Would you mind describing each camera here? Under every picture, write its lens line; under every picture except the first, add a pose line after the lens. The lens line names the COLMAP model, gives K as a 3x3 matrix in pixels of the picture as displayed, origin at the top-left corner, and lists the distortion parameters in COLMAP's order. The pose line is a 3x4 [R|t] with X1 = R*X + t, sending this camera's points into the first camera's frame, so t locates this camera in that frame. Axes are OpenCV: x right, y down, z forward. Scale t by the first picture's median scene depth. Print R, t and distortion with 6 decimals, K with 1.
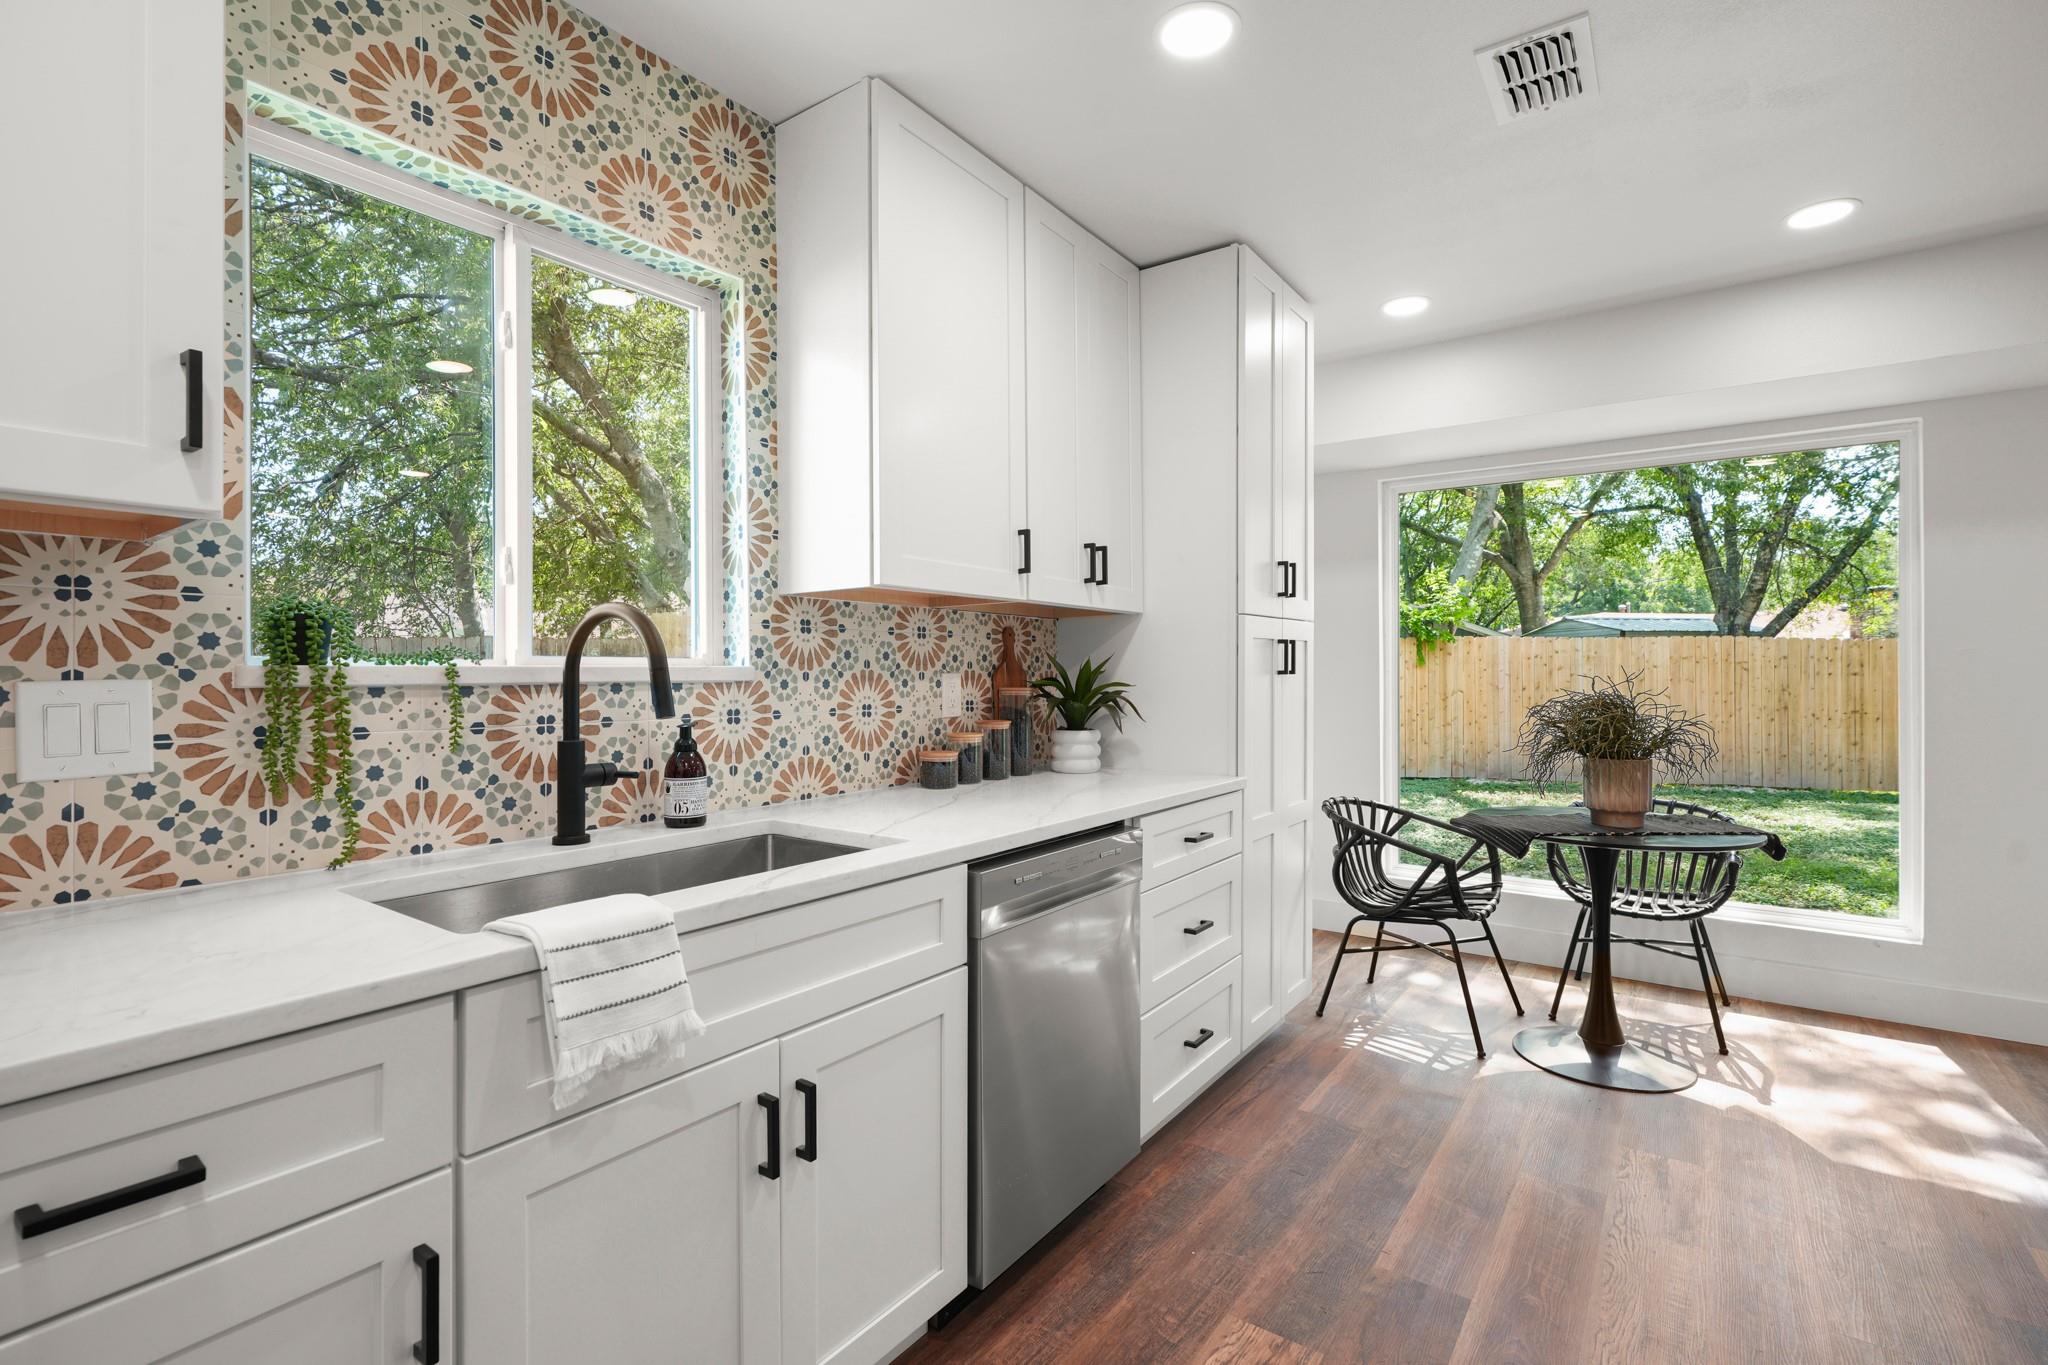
lens RADIAL K [[936.5, 0, 1025.0], [0, 936.5, 666.6], [0, 0, 1]] dist [-0.003464, -0.000233]
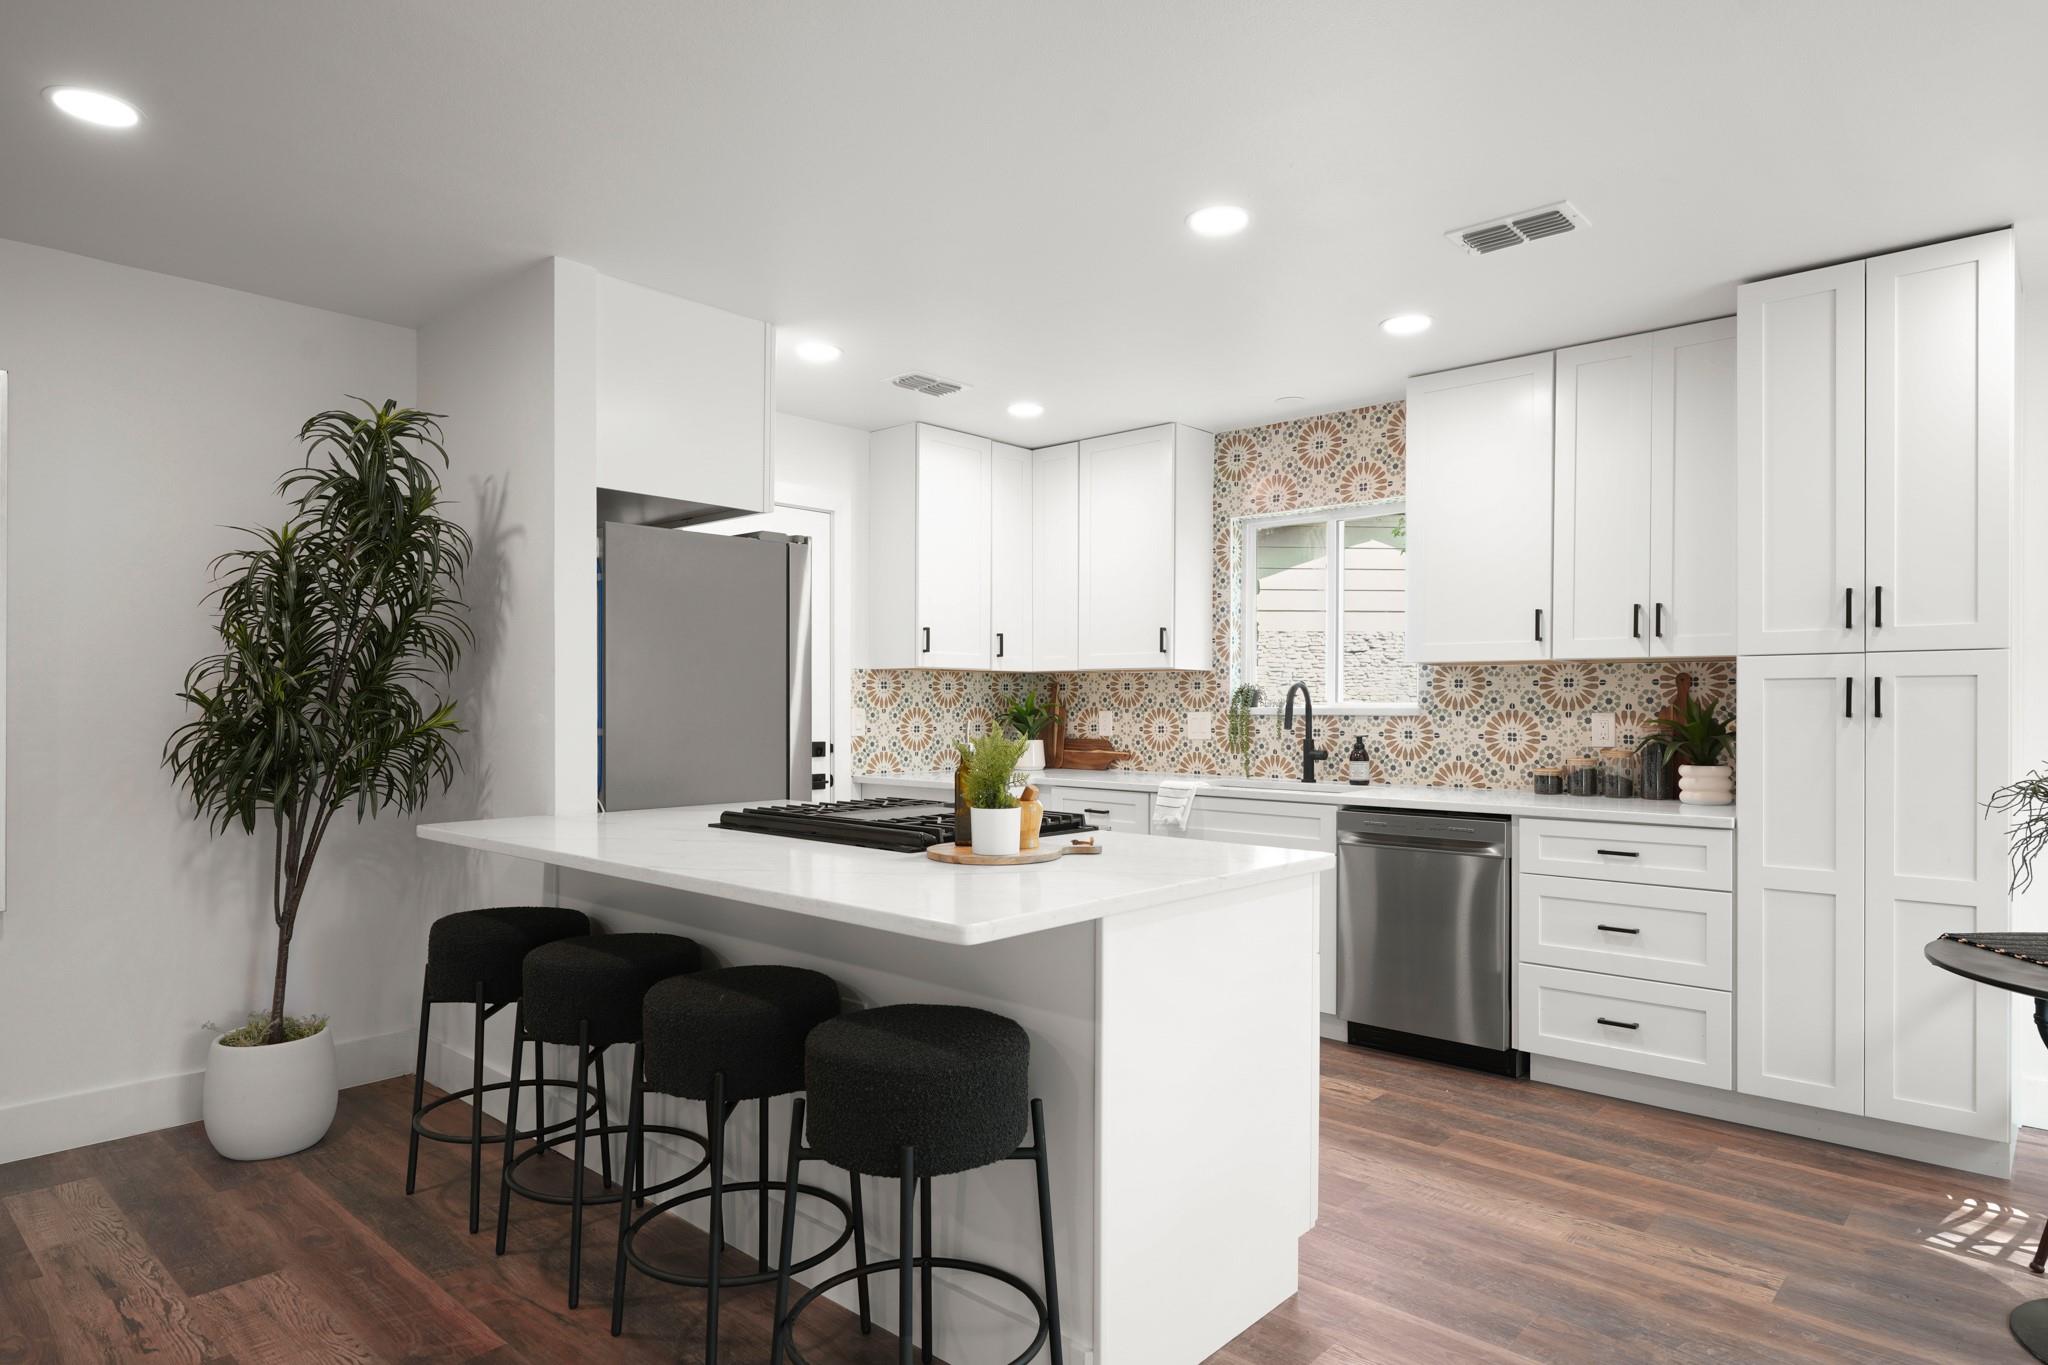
lens RADIAL K [[1186.2, 0, 1025.6], [0, 1186.2, 706.3], [0, 0, 1]] dist [0.002169, -0.000176]
pose [[-0.115521, 0.003359, -0.993299, 1.878911], [0.004488, 0.999986, 0.002860, -0.011731], [0.993295, -0.004128, -0.115534, 0.462081]]
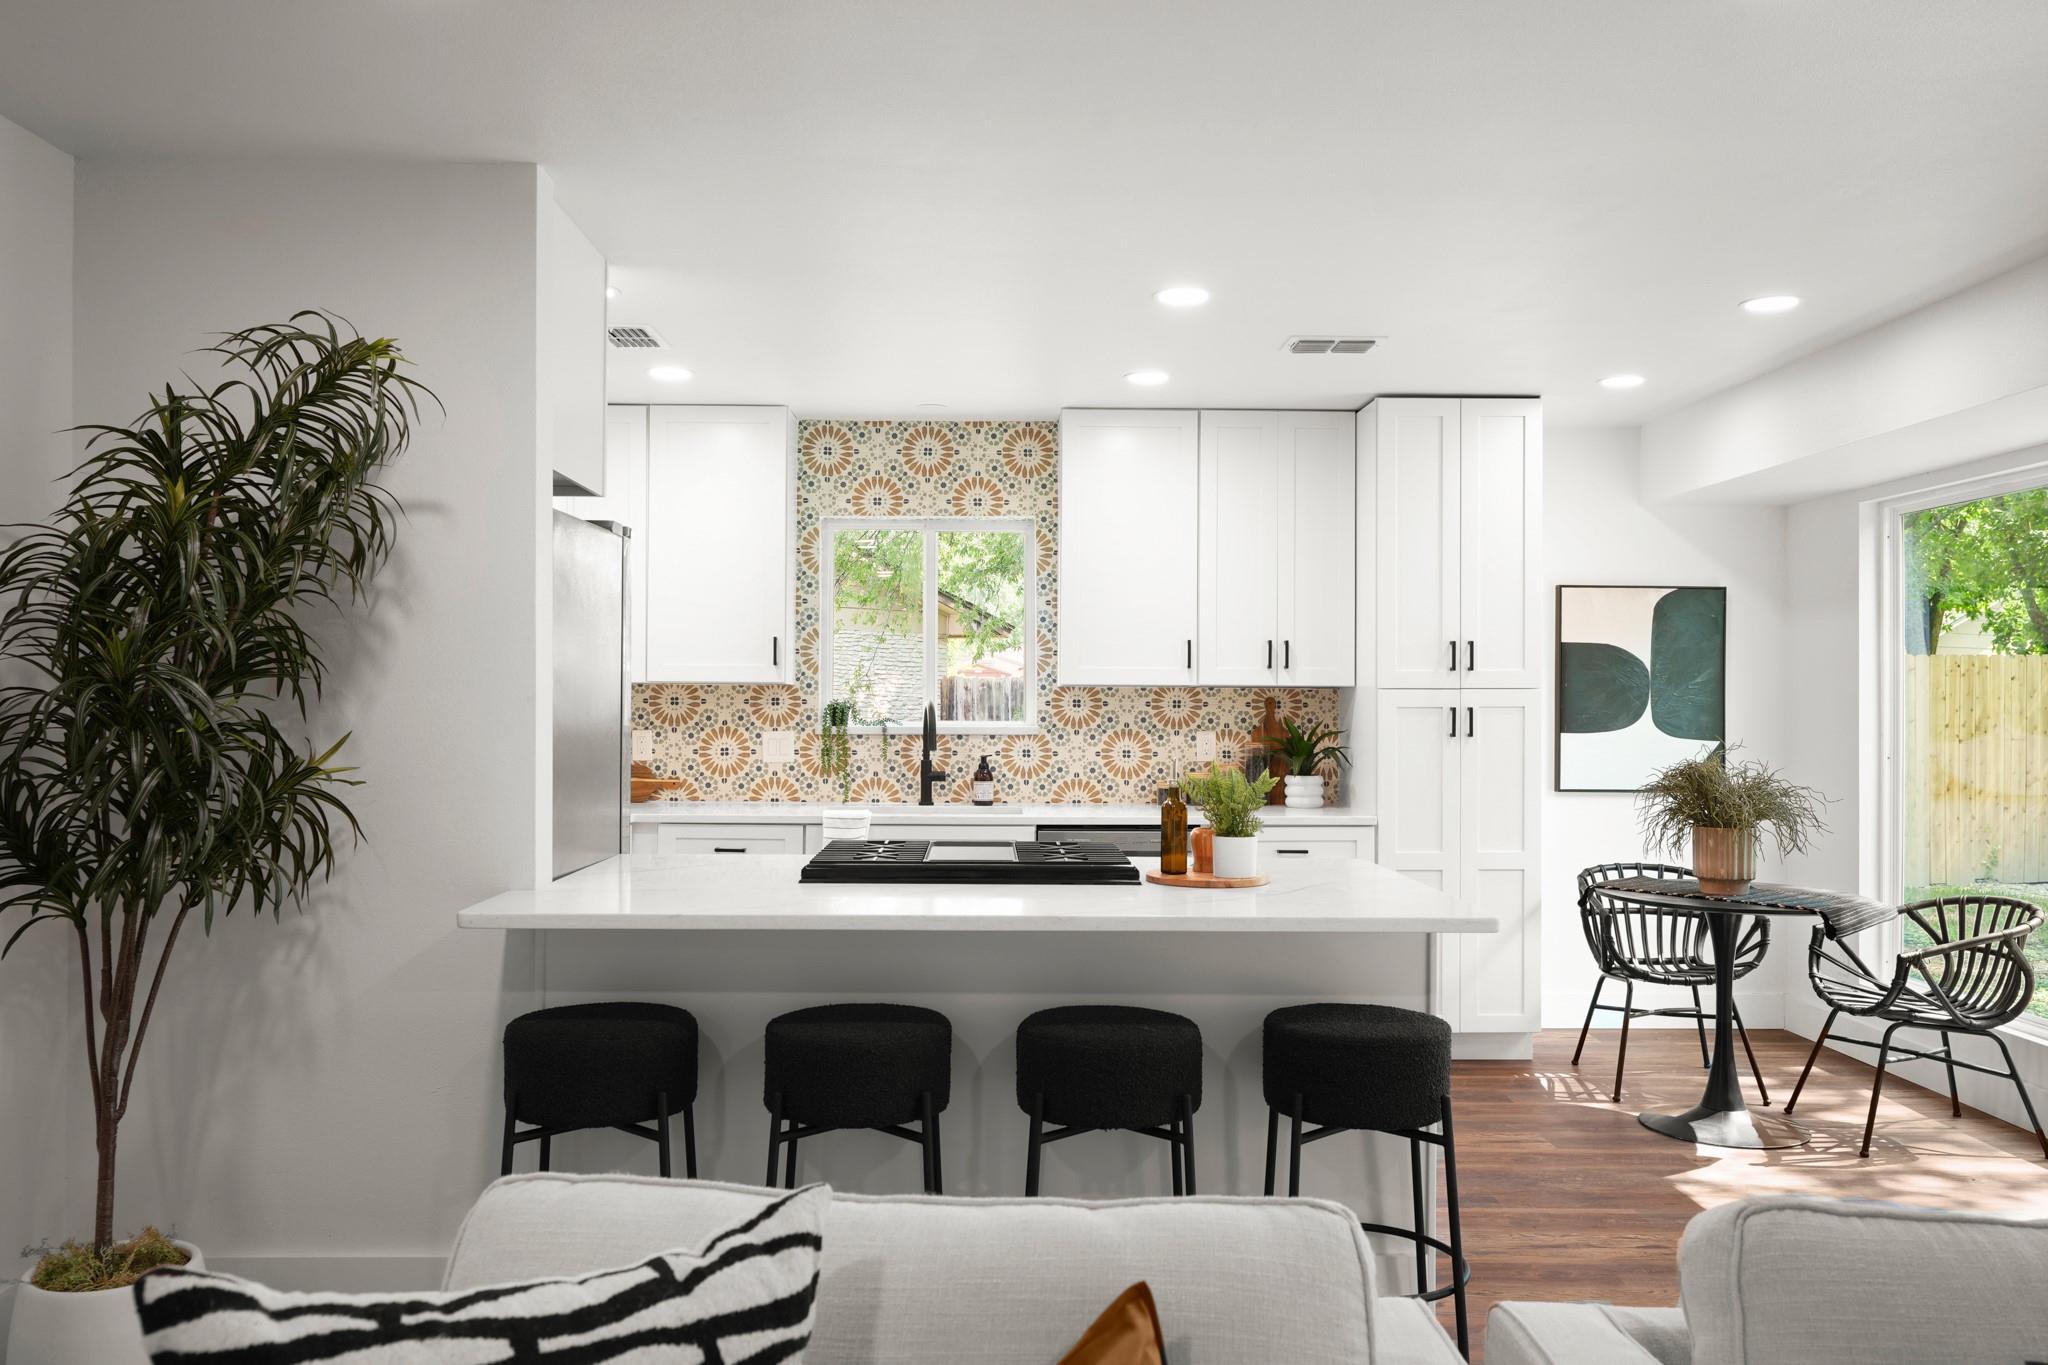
lens RADIAL K [[1571.3, 0, 1024.2], [0, 1571.3, 688.0], [0, 0, 1]] dist [0.001109, 0.006287]
pose [[0.599497, -0.001993, -0.800374, 1.962034], [-0.000252, 0.999996, -0.002679, -0.061594], [0.800377, 0.001807, 0.599495, -0.791396]]
